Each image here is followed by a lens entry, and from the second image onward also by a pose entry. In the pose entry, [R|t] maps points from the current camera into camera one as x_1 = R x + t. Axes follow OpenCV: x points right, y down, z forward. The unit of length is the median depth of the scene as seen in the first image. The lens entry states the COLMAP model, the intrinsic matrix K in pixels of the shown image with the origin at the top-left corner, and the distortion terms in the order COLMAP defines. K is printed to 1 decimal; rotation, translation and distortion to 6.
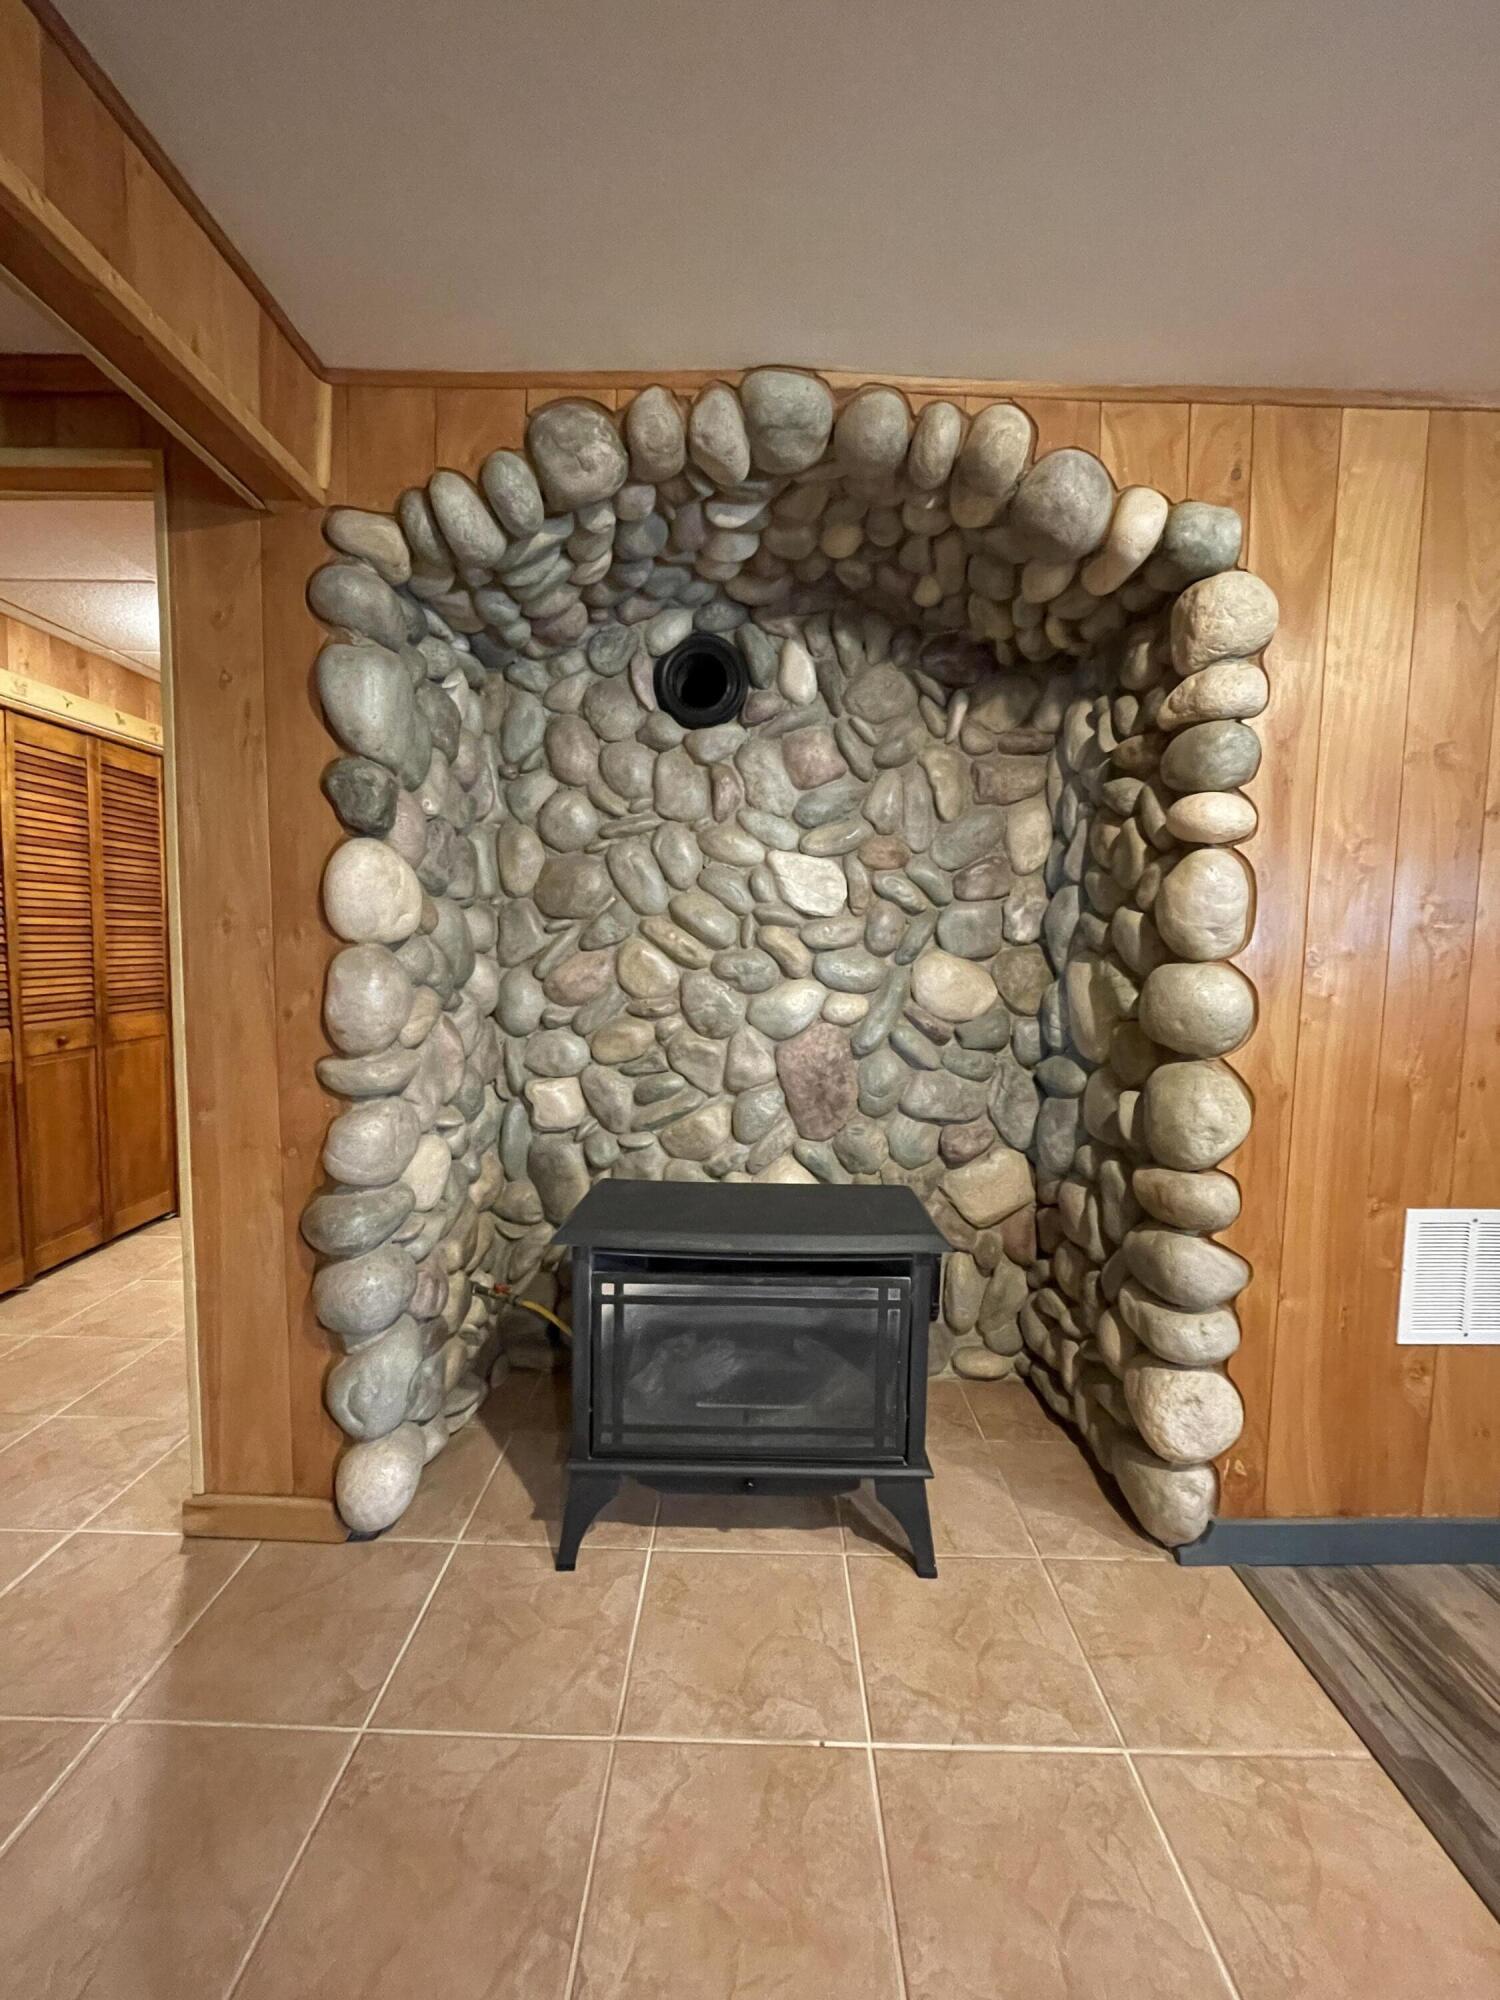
lens RADIAL K [[810.2, 0, 749.4], [0, 810.2, 999.8], [0, 0, 1]] dist [-0.013163, -0.000284]
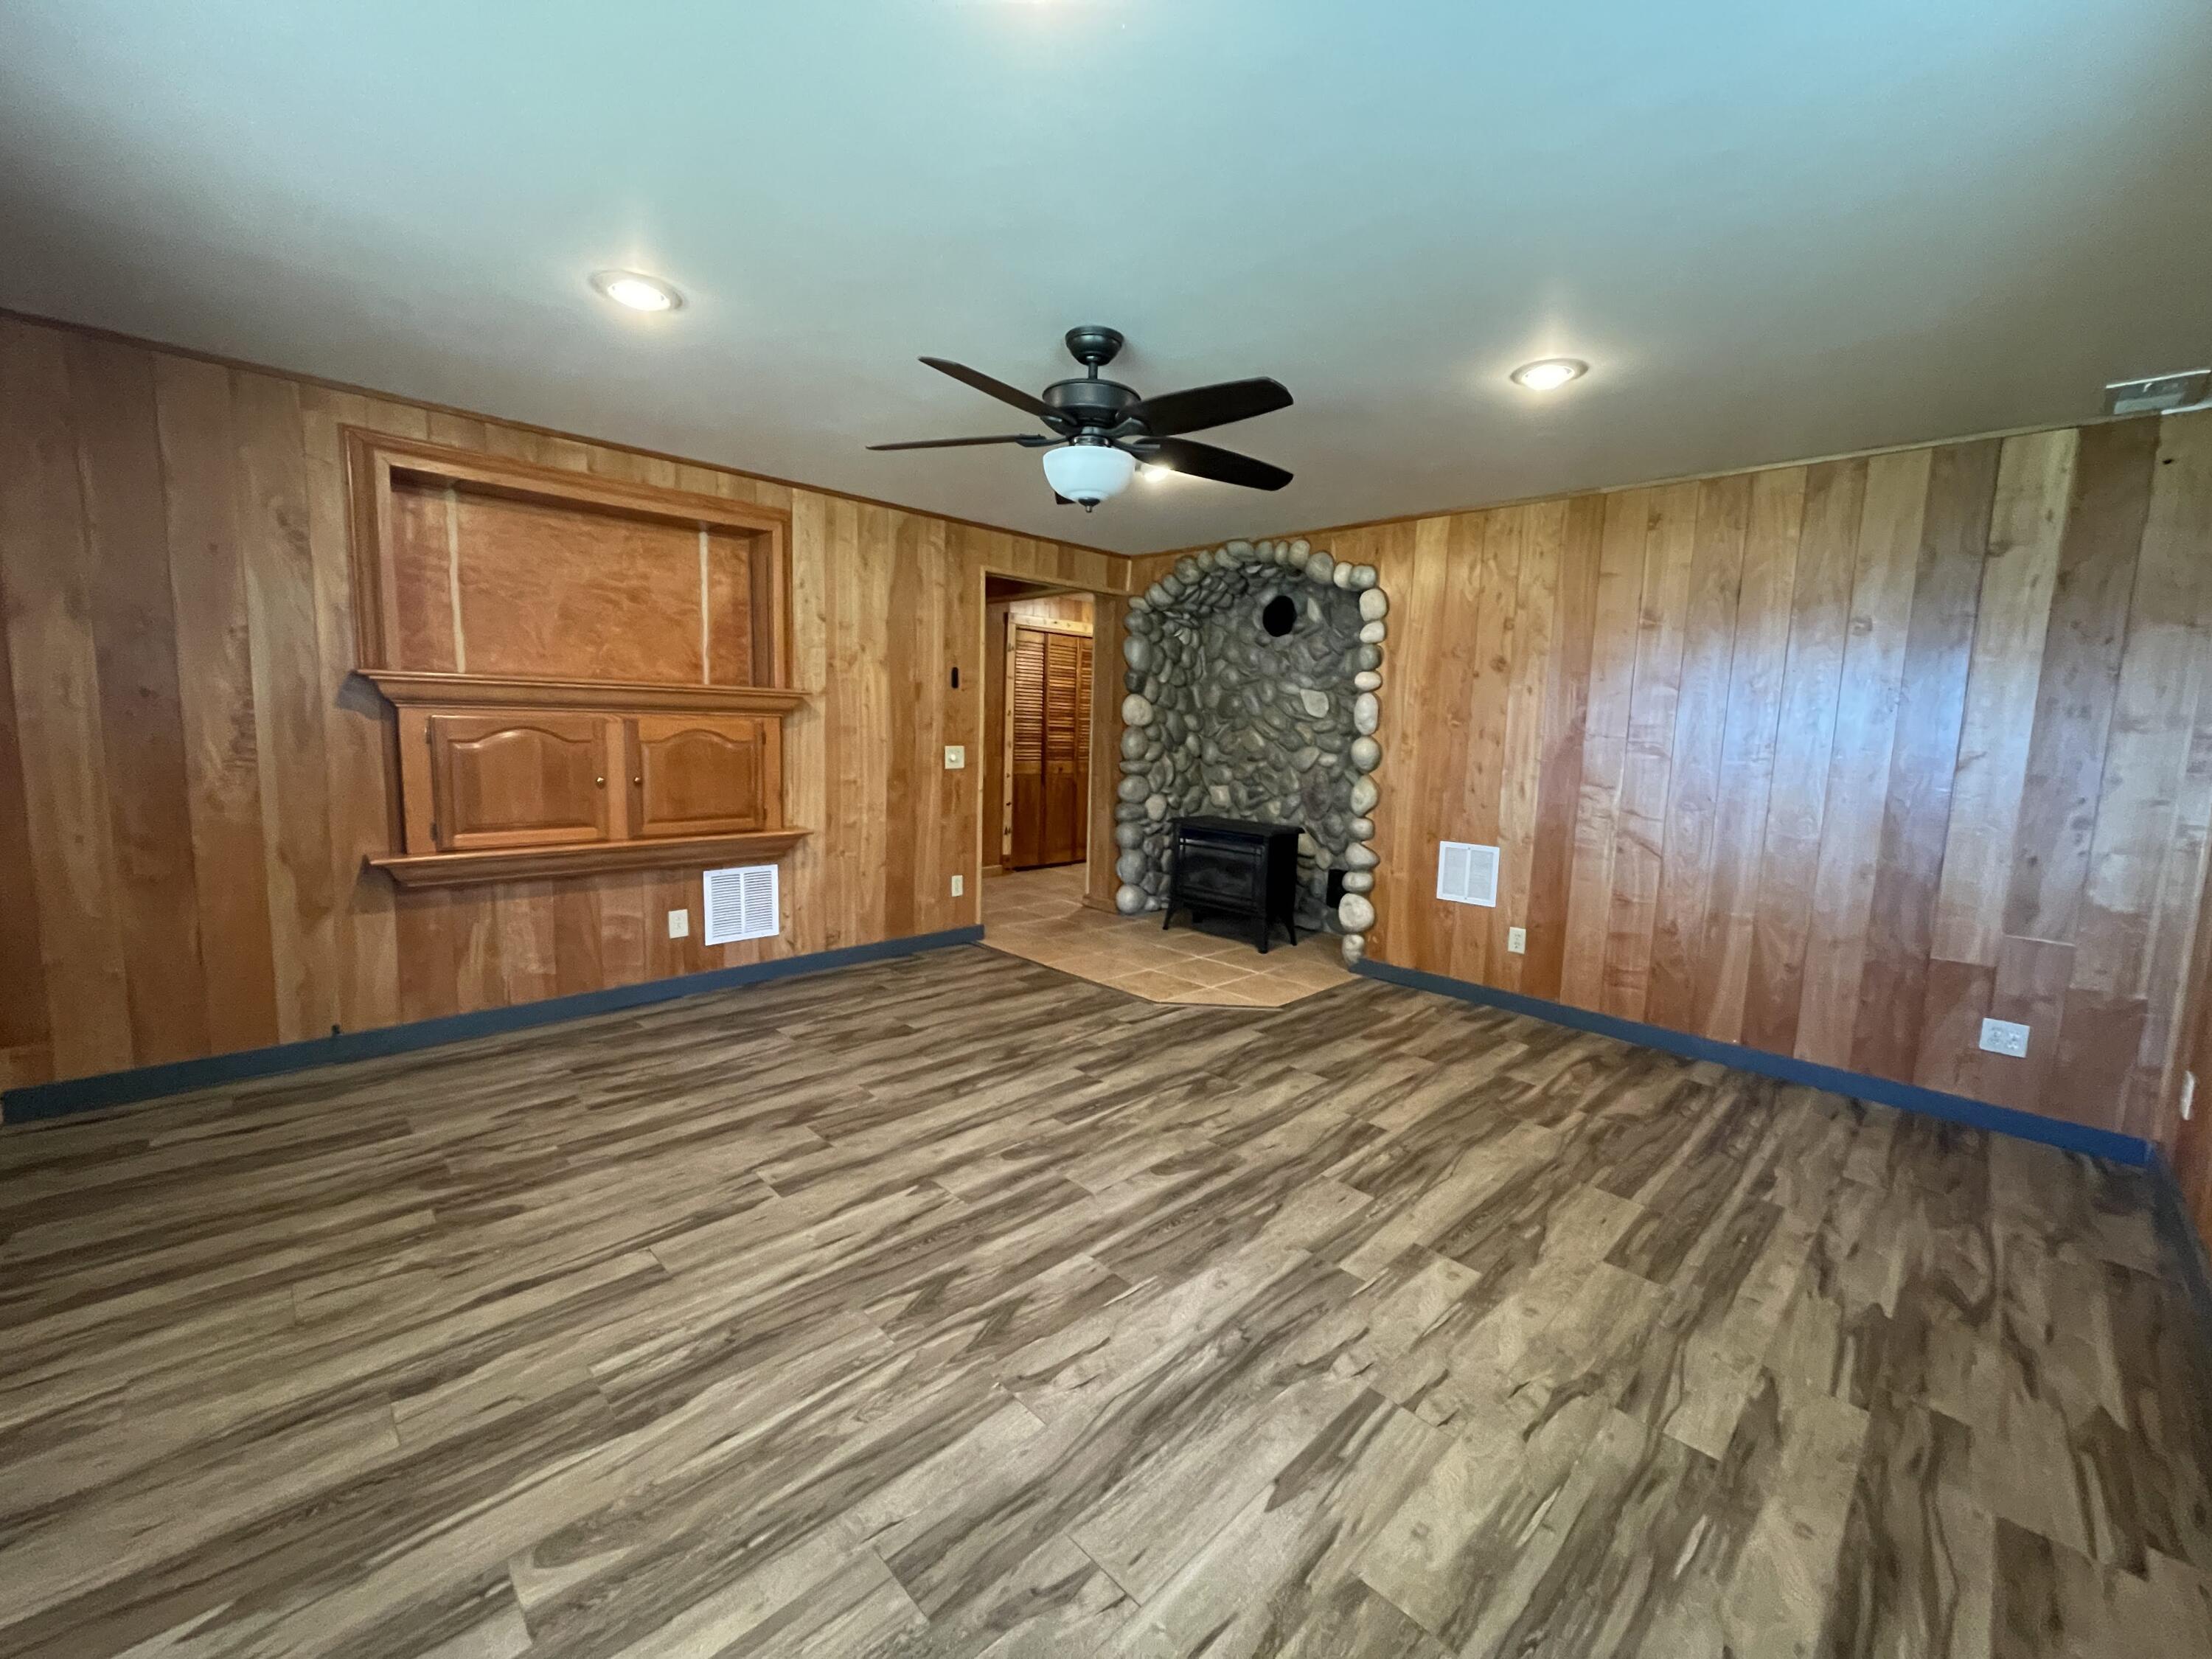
lens RADIAL K [[896.1, 0, 1103.7], [0, 896.1, 827.3], [0, 0, 1]] dist [-0.013163, -0.000284]
pose [[0.705934, 0.087474, -0.702855, 1.456540], [-0.069275, 0.996114, 0.054393, 0.105229], [0.704881, 0.010292, 0.709251, -1.180789]]
